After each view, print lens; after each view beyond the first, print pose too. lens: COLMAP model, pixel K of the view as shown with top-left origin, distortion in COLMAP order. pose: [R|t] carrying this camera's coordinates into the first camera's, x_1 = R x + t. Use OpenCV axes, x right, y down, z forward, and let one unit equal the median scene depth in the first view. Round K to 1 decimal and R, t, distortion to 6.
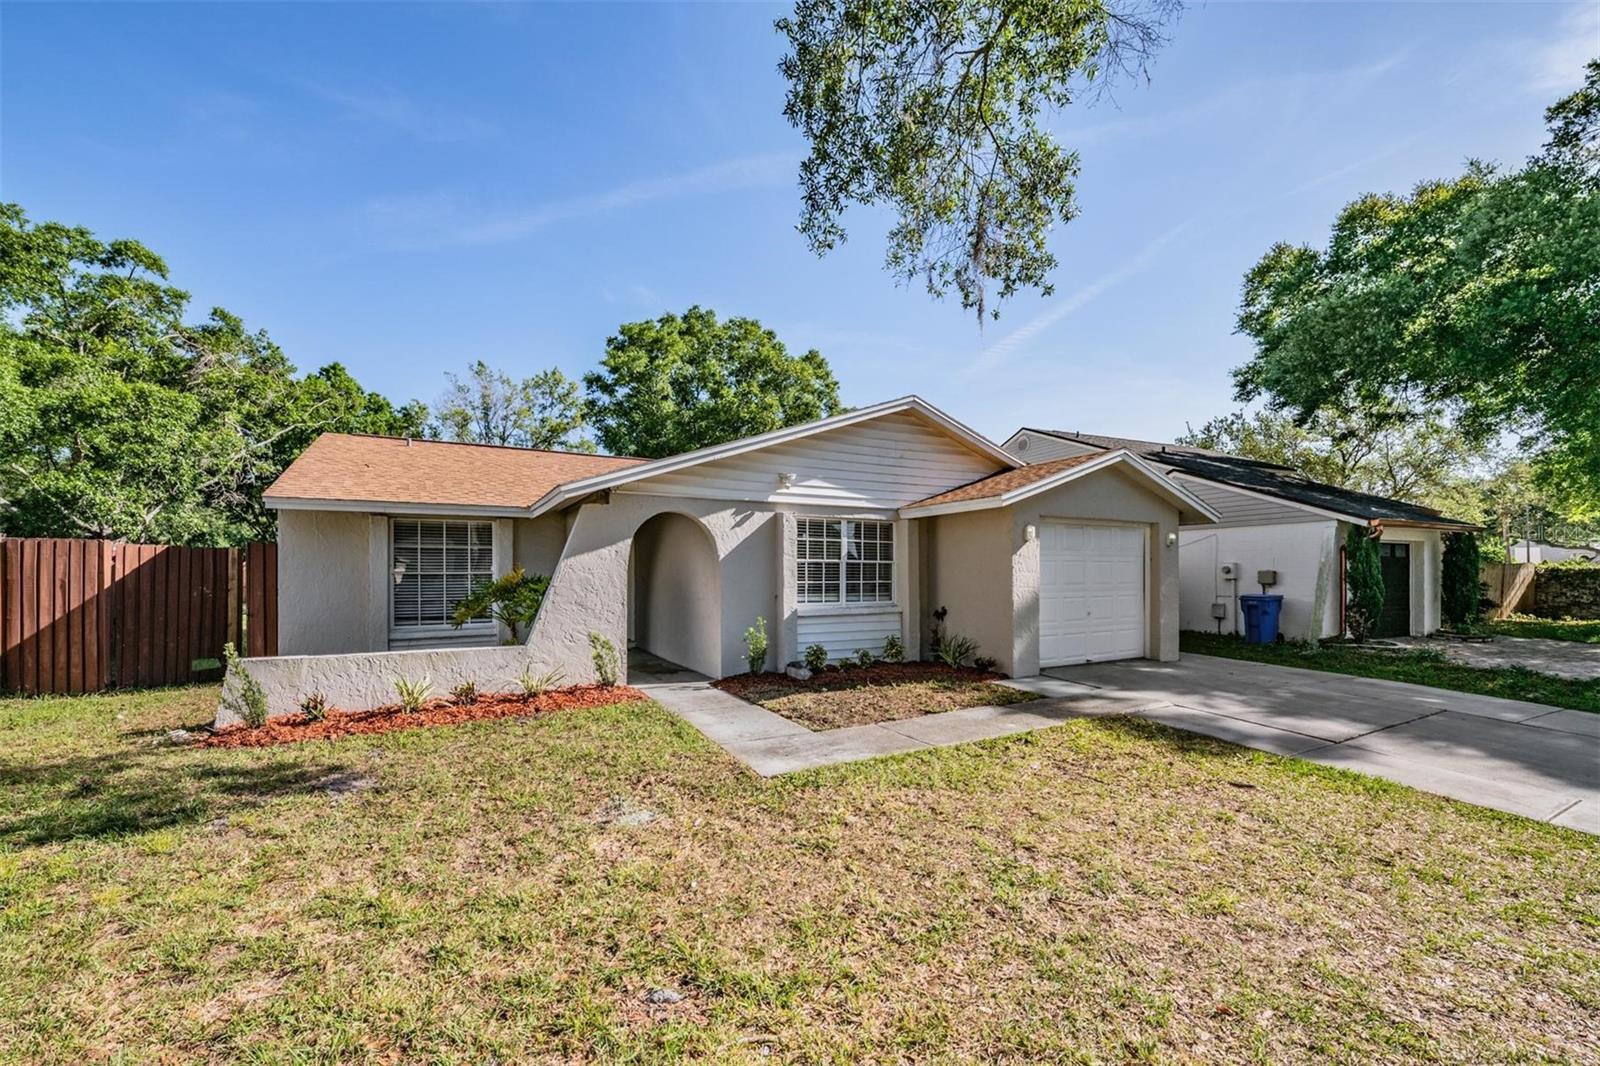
lens RADIAL K [[650.2, 0, 801.2], [0, 650.2, 560.5], [0, 0, 1]] dist [-0.012144, -0.000362]
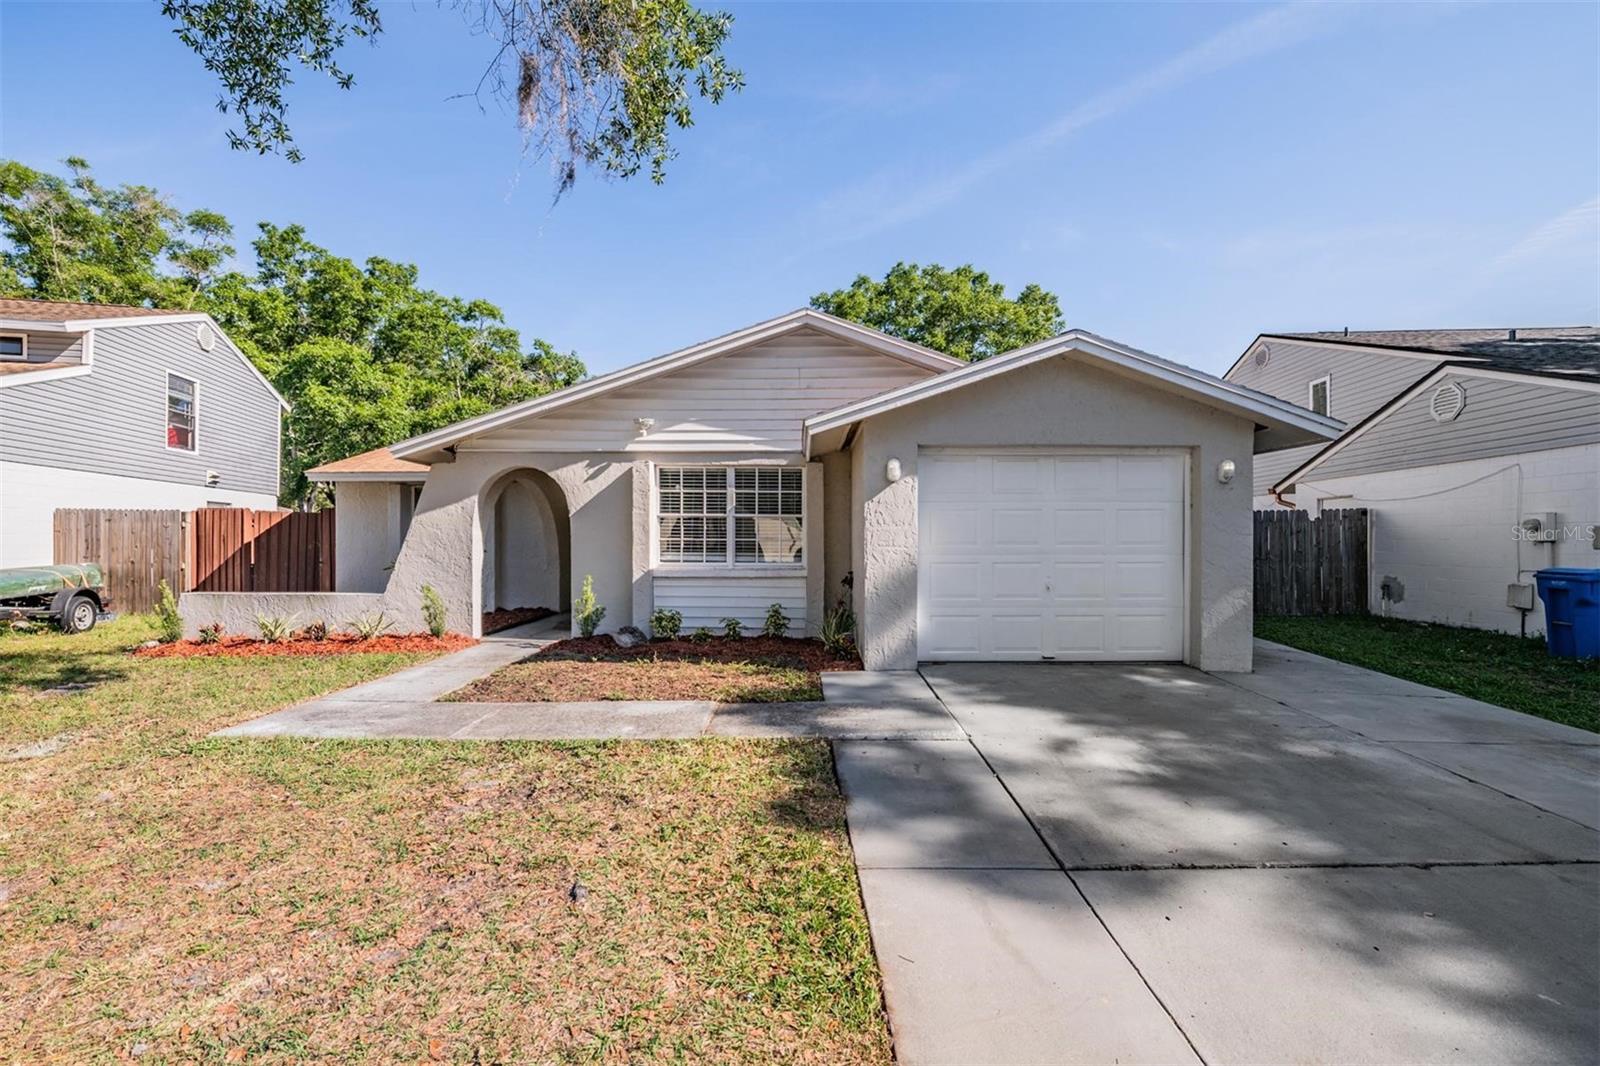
lens RADIAL K [[632.2, 0, 800.0], [0, 632.2, 533.0], [0, 0, 1]] dist [-0.009364, 0.000027]
pose [[0.870885, -0.003836, -0.491473, 0.564024], [0.007507, 0.999957, 0.005499, 0.020730], [0.491430, -0.008479, 0.870876, 0.317815]]
